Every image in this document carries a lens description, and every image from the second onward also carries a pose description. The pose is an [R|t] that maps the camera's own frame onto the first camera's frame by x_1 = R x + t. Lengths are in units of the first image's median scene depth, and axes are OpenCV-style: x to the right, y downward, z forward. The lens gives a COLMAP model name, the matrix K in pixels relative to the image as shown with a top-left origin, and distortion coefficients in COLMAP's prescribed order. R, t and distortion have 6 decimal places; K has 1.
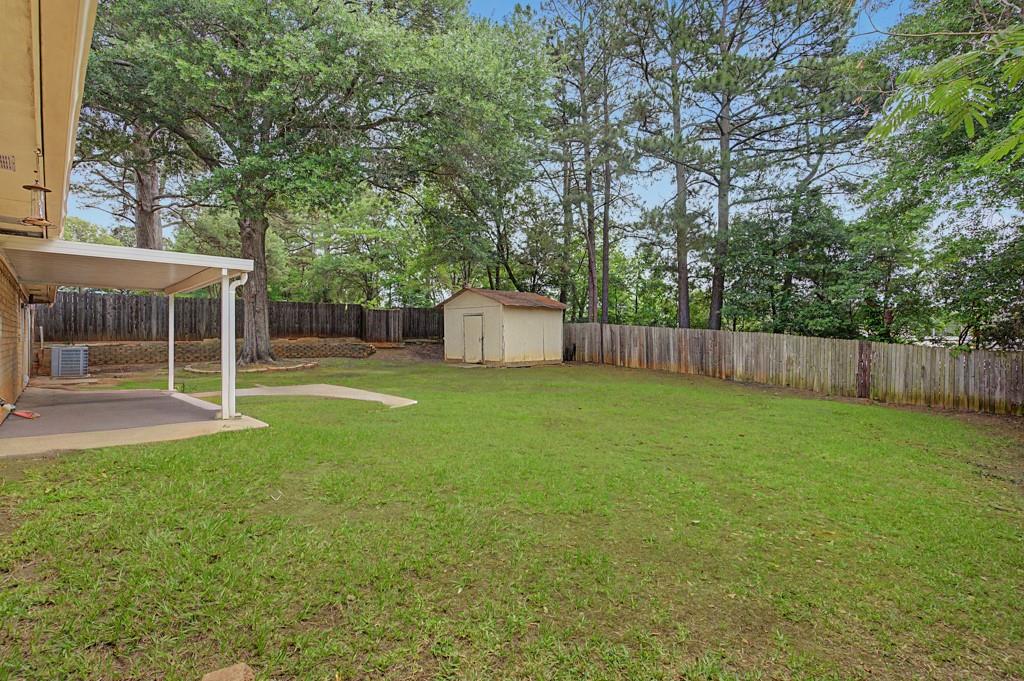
lens RADIAL K [[491.0, 0, 508.5], [0, 491.0, 343.7], [0, 0, 1]] dist [-0.002746, 0.000586]
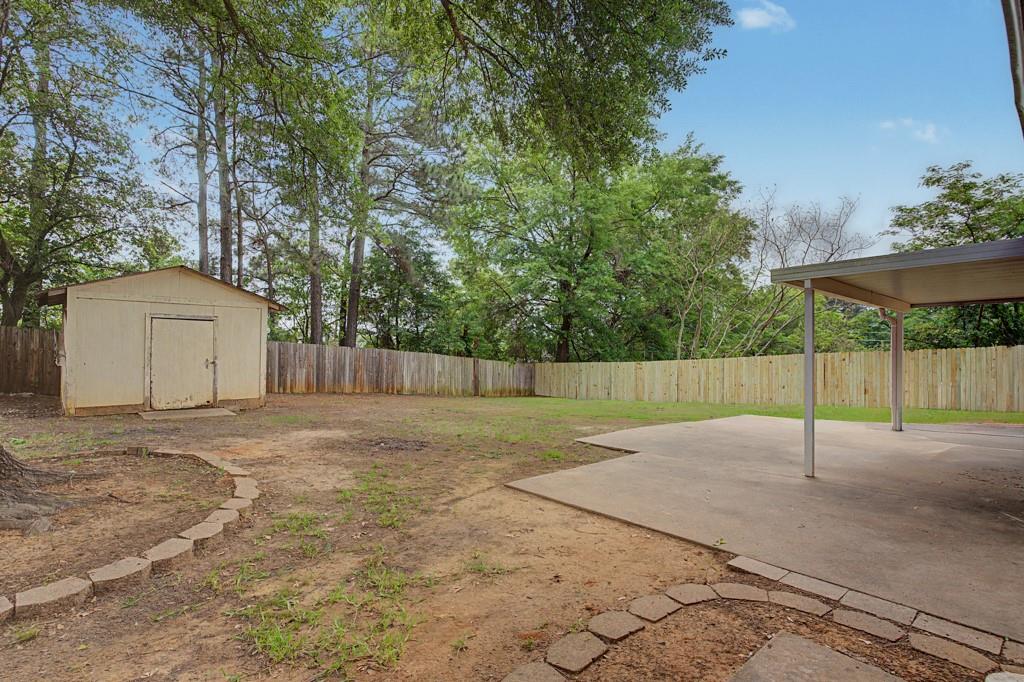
lens RADIAL K [[491.0, 0, 508.5], [0, 491.0, 344.2], [0, 0, 1]] dist [-0.002746, 0.000586]
pose [[0.021663, 0.015921, 0.999639, -0.634812], [0.013430, 0.999778, -0.016214, -0.018611], [-0.999675, 0.013776, 0.021445, 0.677400]]
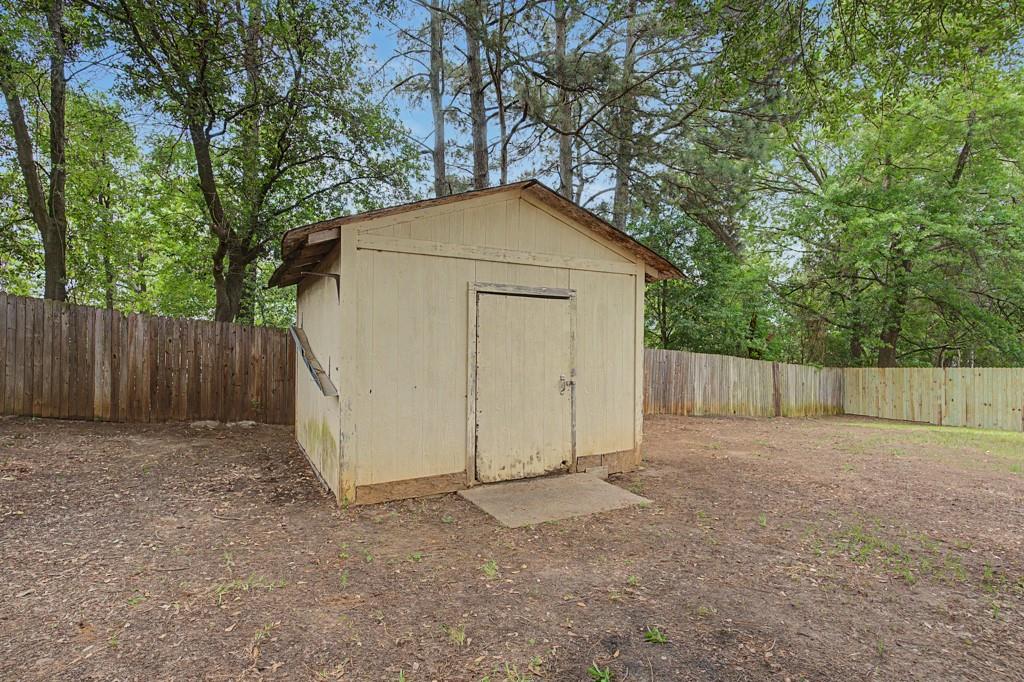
lens RADIAL K [[484.2, 0, 512.0], [0, 484.2, 341.0], [0, 0, 1]] dist [-0.002330, -0.000020]
pose [[0.259695, 0.018736, 0.965509, -0.342178], [0.021130, 0.999462, -0.025079, -0.029288], [-0.965460, 0.026914, 0.259159, 1.002781]]
